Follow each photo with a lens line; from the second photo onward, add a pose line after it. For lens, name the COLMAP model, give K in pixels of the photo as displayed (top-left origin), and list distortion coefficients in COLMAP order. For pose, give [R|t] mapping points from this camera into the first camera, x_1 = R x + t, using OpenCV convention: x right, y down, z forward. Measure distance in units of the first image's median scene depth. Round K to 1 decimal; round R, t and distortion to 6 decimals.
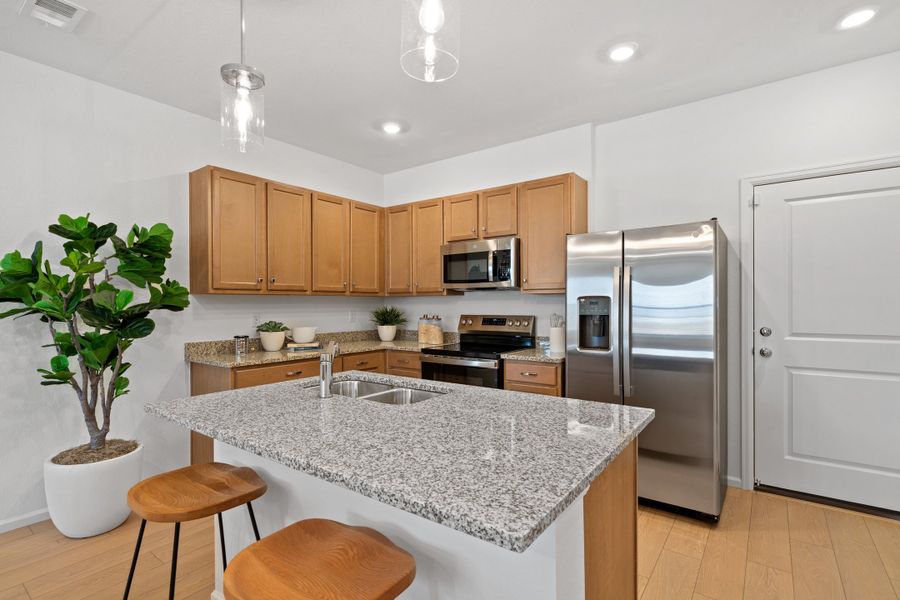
lens RADIAL K [[434.7, 0, 450.3], [0, 434.7, 306.6], [0, 0, 1]] dist [0.000993, -0.000113]
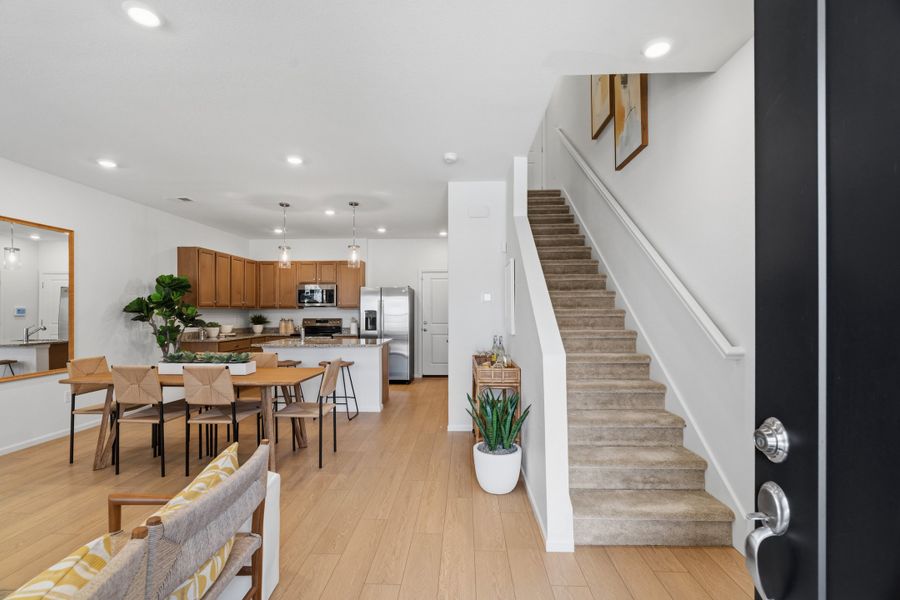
lens RADIAL K [[411.0, 0, 448.7], [0, 411.0, 310.7], [0, 0, 1]] dist [0.001942, 0.002389]
pose [[0.827044, 0.003807, 0.562124, -0.575893], [0.001961, 0.999951, -0.009659, 0.002893], [-0.562134, 0.009091, 0.826996, -1.130751]]
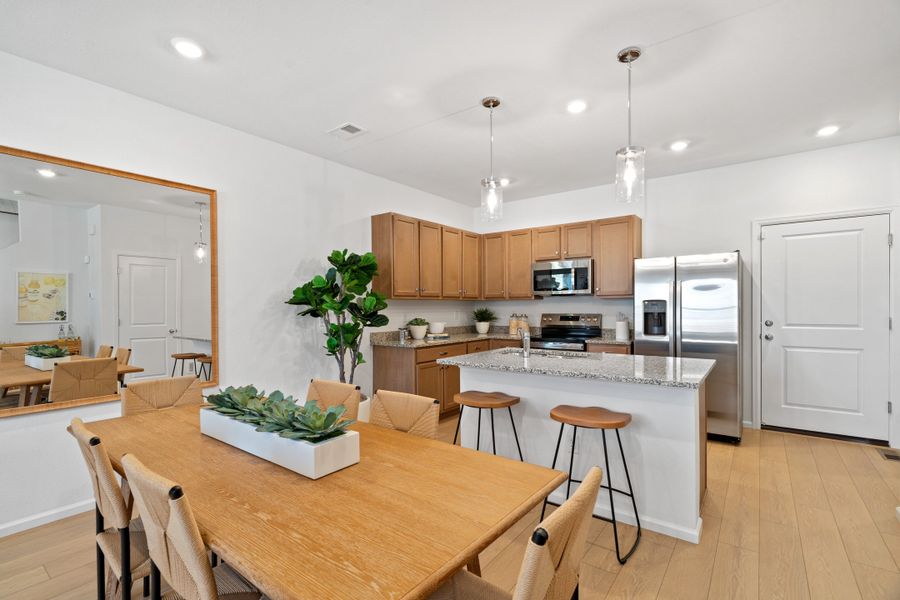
lens RADIAL K [[418.4, 0, 449.0], [0, 418.4, 312.2], [0, 0, 1]] dist [-0.003338, 0.001168]
pose [[0.999977, -0.002702, -0.006182, -0.304192], [0.002735, 0.999982, 0.005314, 0.007339], [0.006167, -0.005331, 0.999967, -0.368334]]
